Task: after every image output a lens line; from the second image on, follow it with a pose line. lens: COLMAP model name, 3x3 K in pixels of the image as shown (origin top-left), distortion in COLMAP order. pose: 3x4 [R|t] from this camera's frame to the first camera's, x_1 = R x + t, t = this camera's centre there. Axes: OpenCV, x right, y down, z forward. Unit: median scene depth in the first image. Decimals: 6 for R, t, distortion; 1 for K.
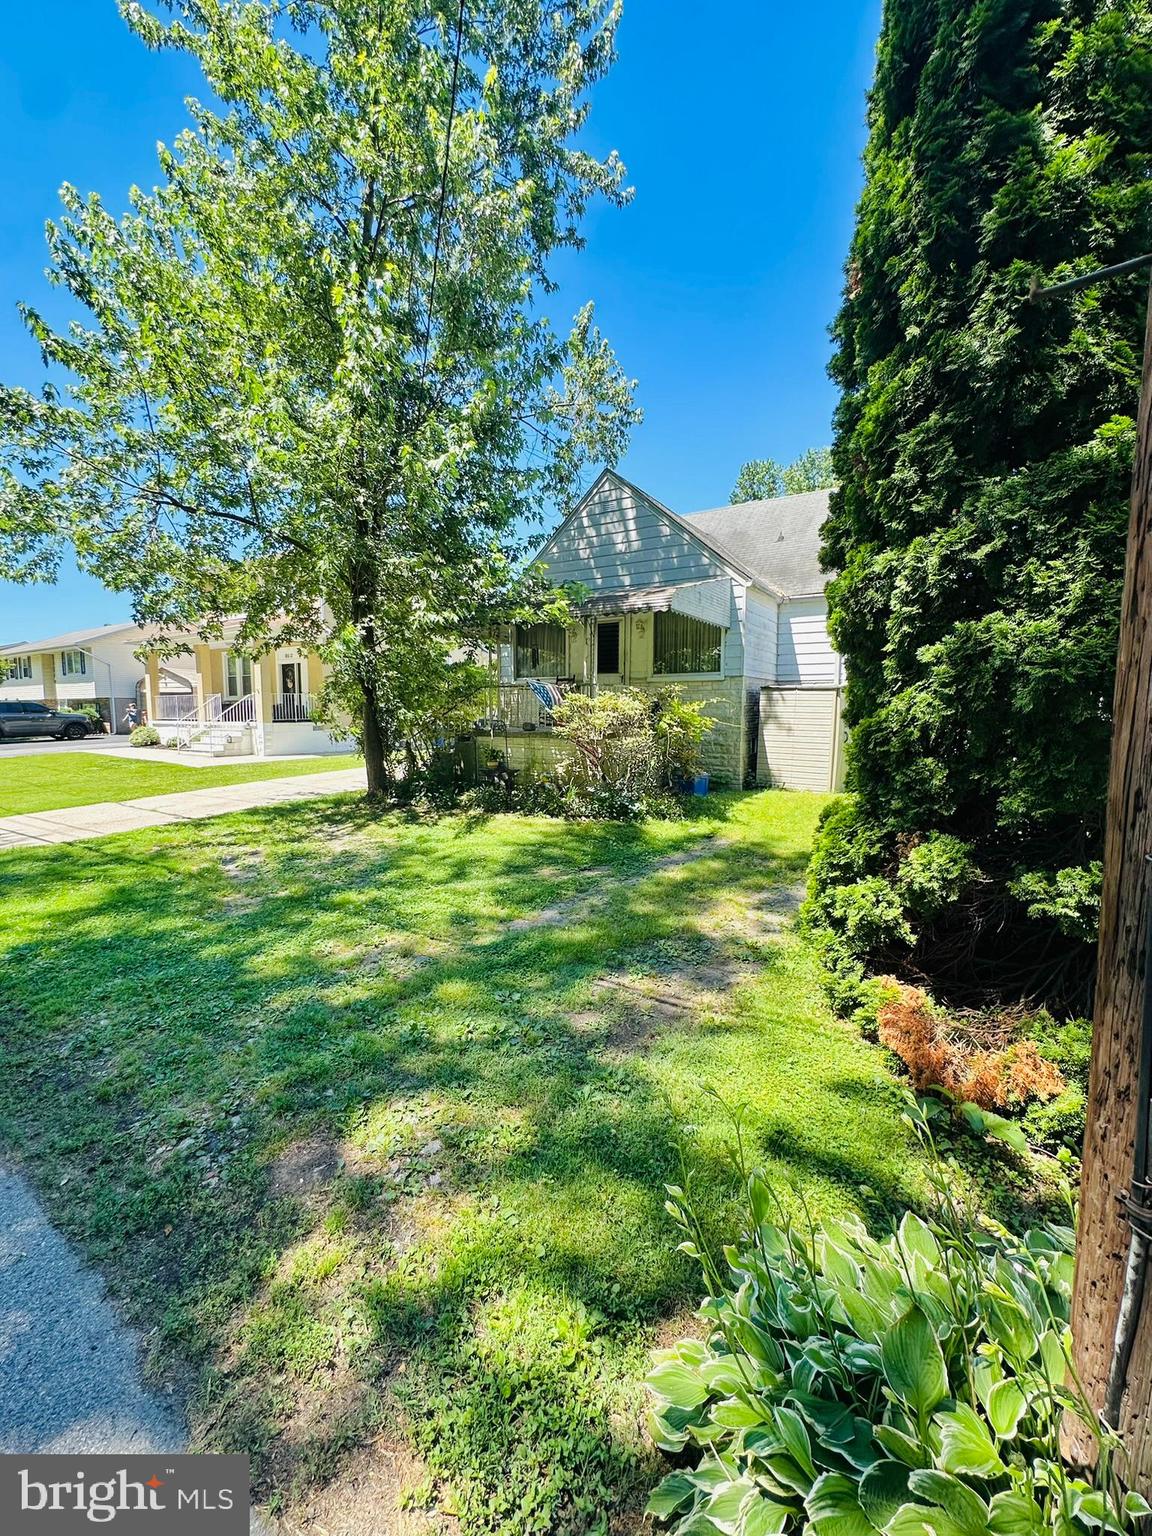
lens RADIAL K [[615.3, 0, 576.0], [0, 615.3, 768.0], [0, 0, 1]] dist [-0.001987, 0.000028]
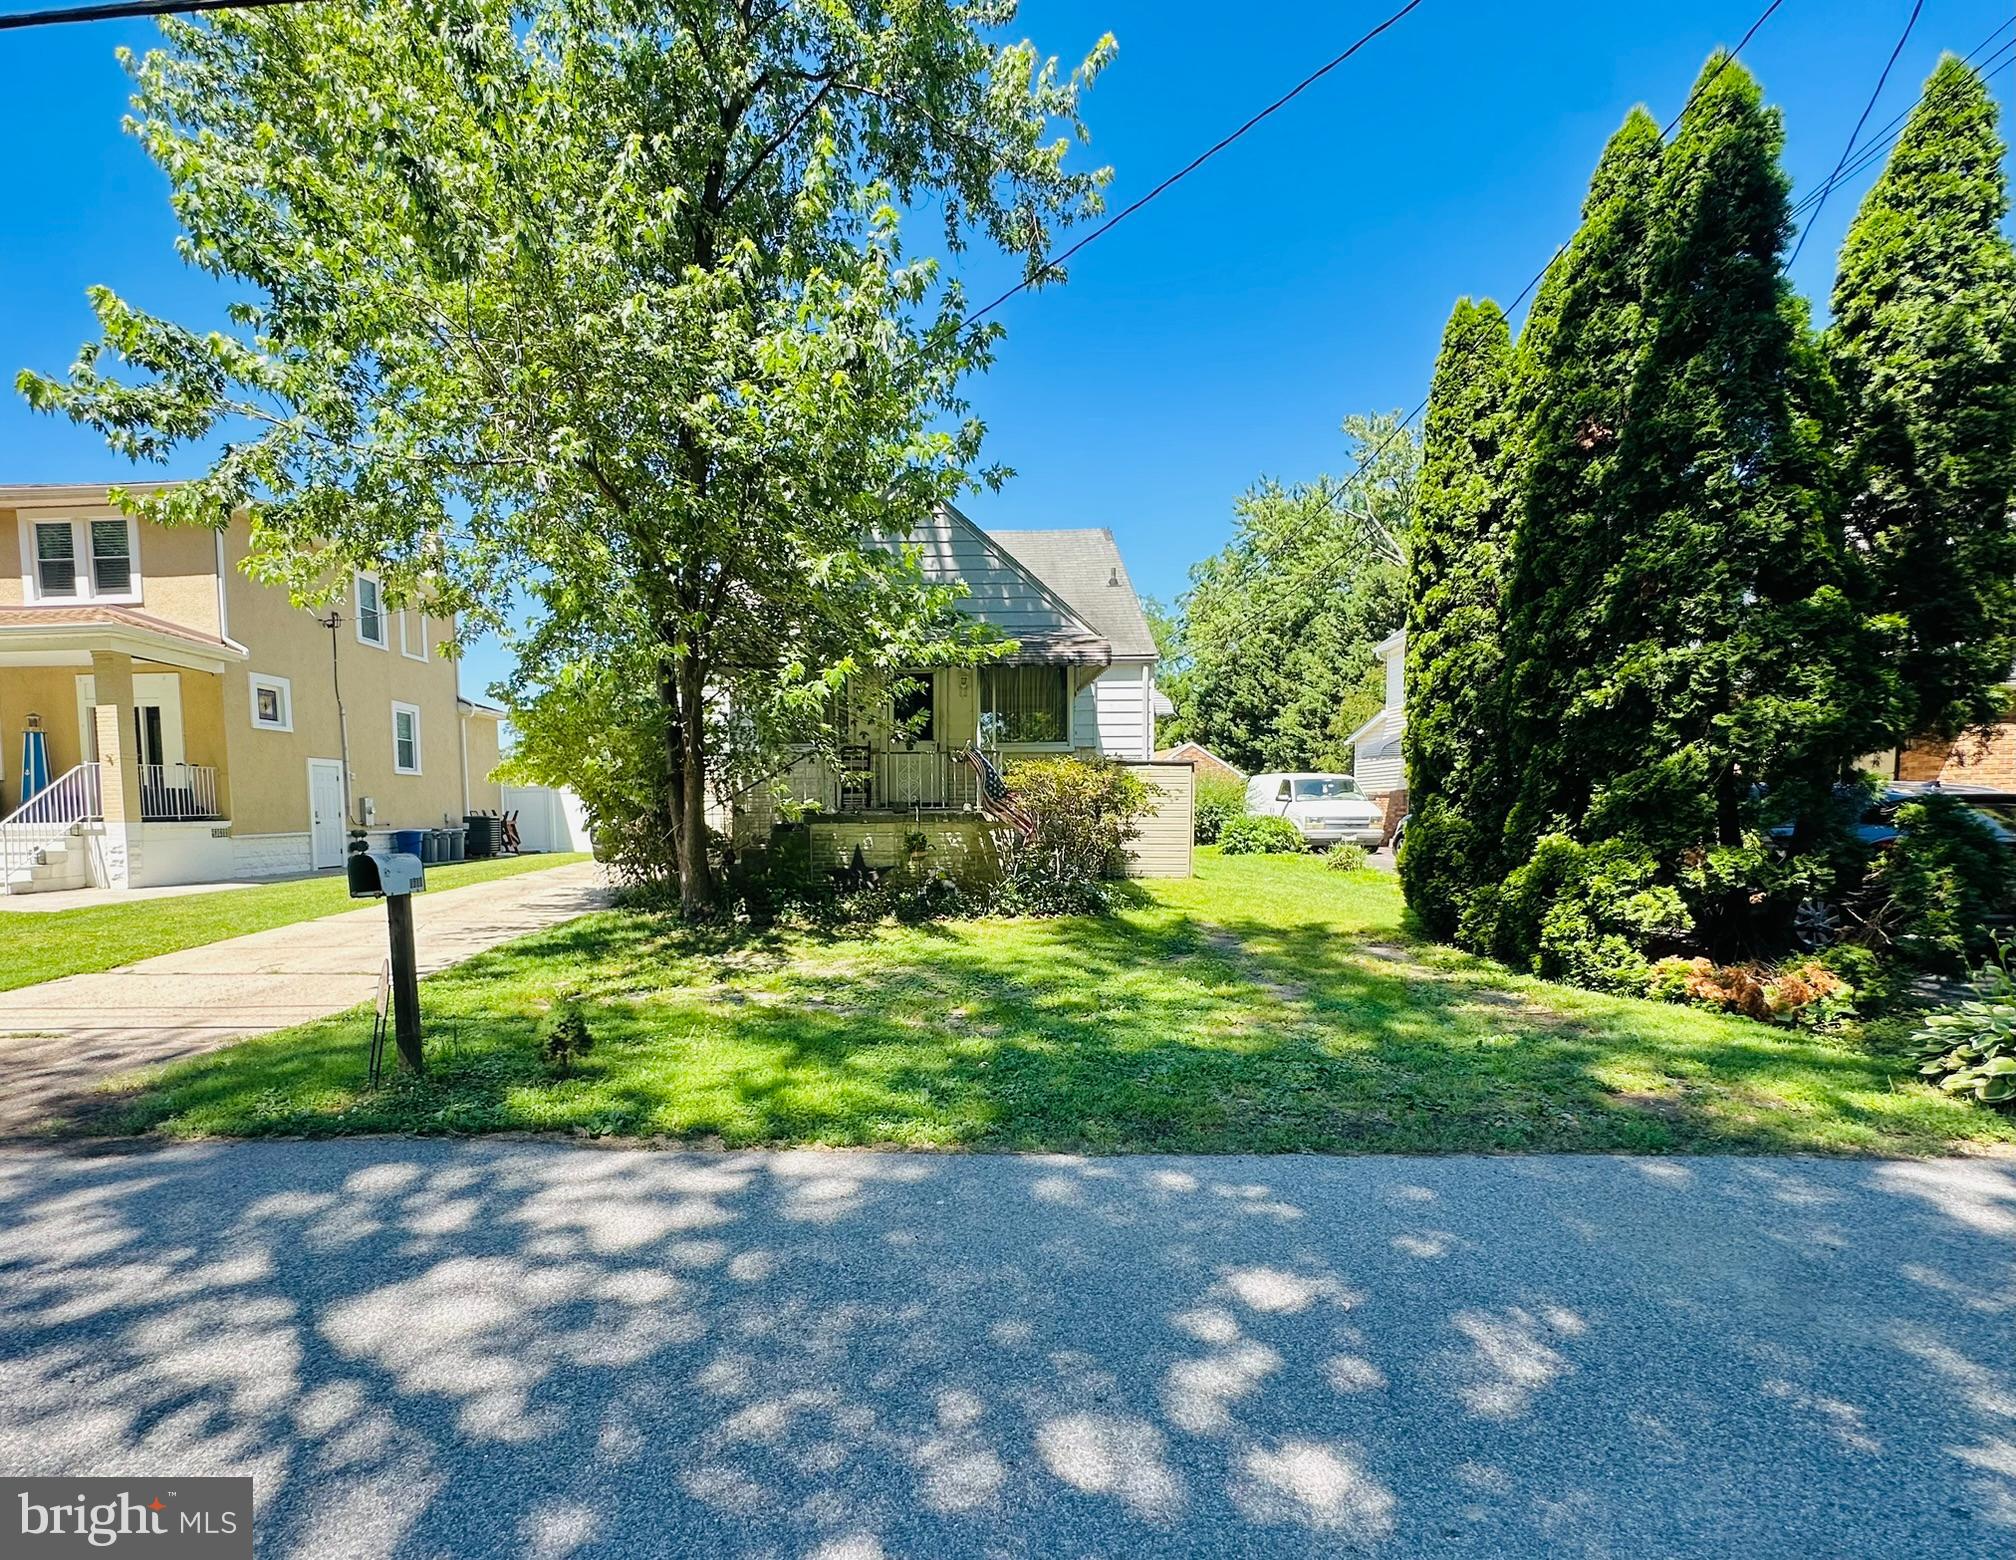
lens RADIAL K [[889.3, 0, 1009.6], [0, 889.3, 868.0], [0, 0, 1]] dist [-0.002147, -0.000435]
pose [[0.855128, -0.046079, 0.516366, -1.166098], [0.058456, 0.998260, -0.007725, 0.048741], [-0.515111, 0.036791, 0.856333, 0.042561]]
